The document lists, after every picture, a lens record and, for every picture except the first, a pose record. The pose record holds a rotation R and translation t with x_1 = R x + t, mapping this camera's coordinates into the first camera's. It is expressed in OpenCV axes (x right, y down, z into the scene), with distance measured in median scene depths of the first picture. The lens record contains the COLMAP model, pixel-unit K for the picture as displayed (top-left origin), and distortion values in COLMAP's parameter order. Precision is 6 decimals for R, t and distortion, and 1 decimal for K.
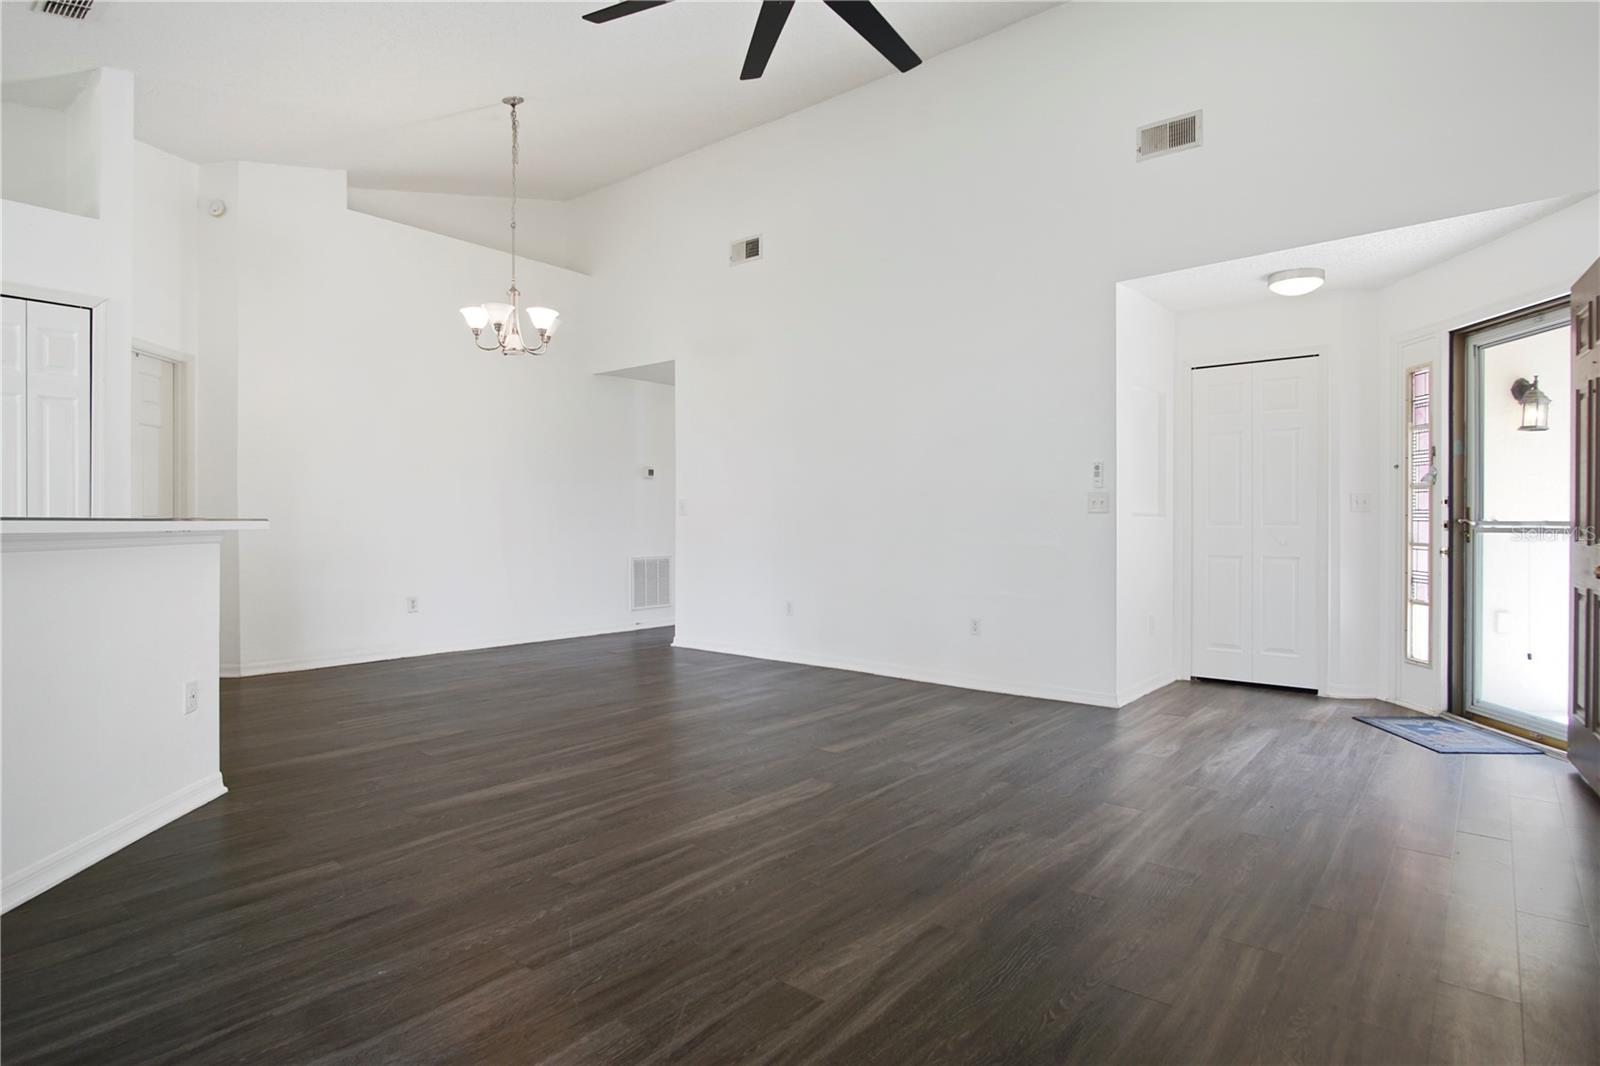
lens RADIAL K [[864.4, 0, 805.1], [0, 864.4, 517.5], [0, 0, 1]] dist [-0.020994, 0.005820]
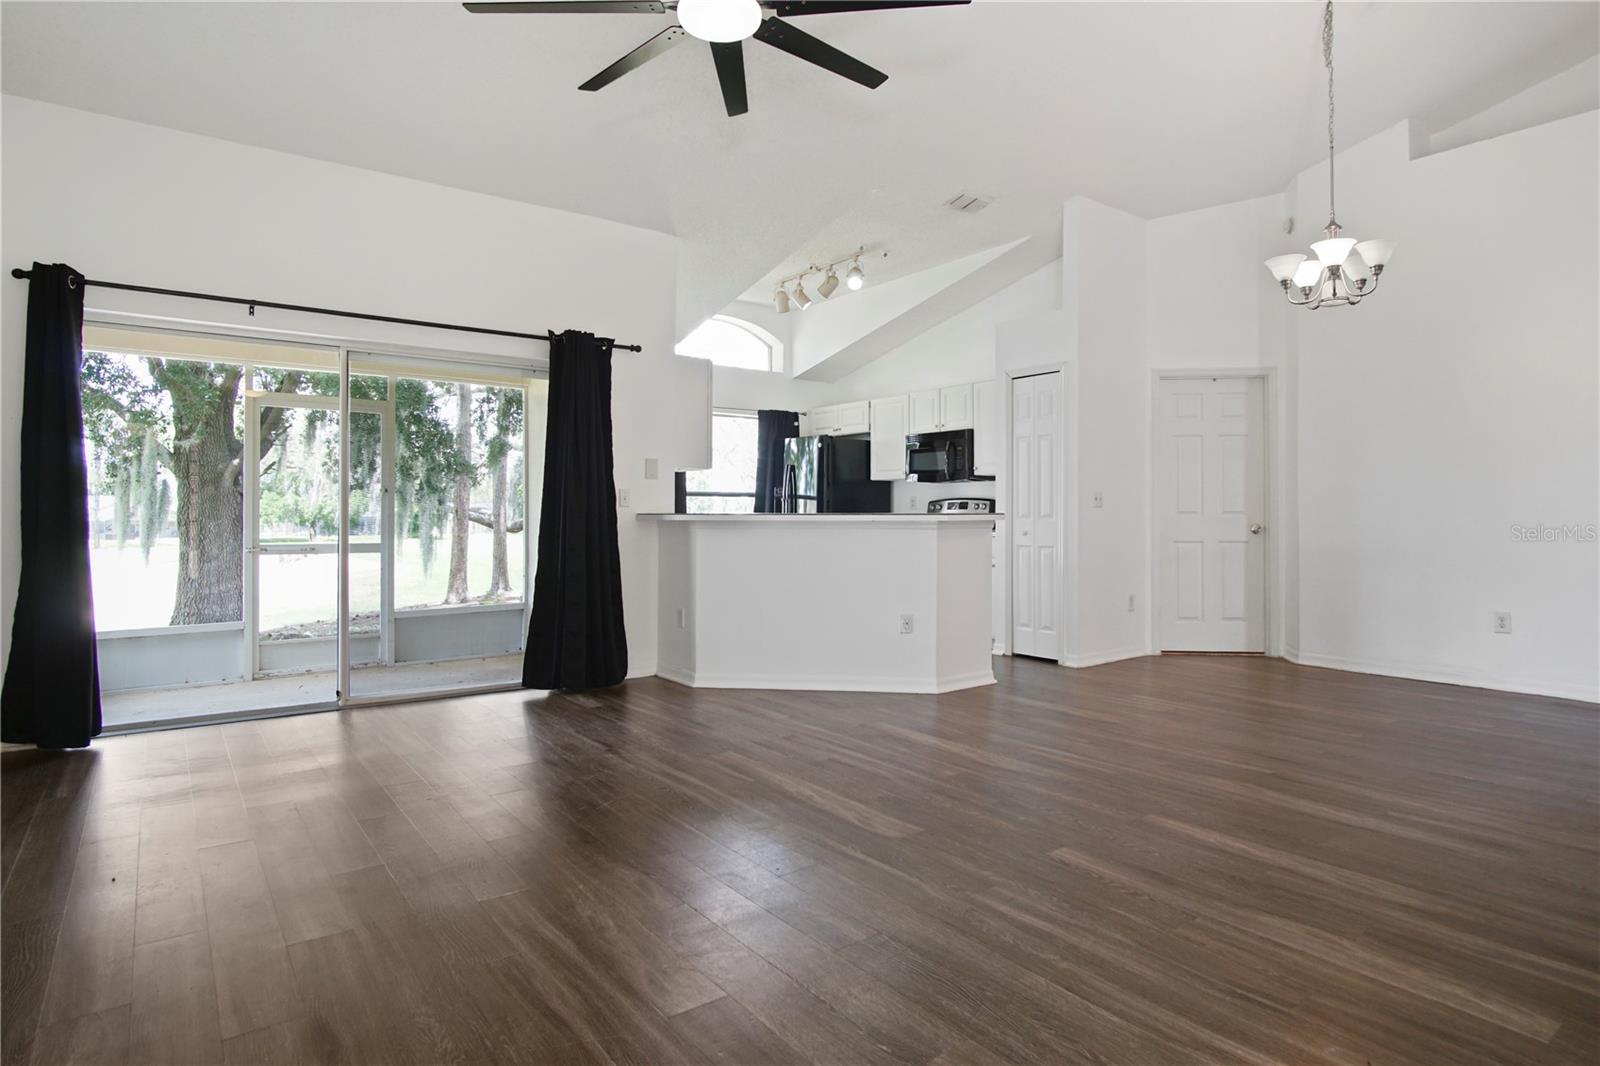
lens RADIAL K [[864.4, 0, 812.9], [0, 864.4, 512.0], [0, 0, 1]] dist [-0.020994, 0.005820]
pose [[-0.236215, -0.004267, -0.971691, 0.781598], [0.005068, 0.999971, -0.005623, 0.004837], [0.971688, -0.006253, -0.236187, 1.032684]]
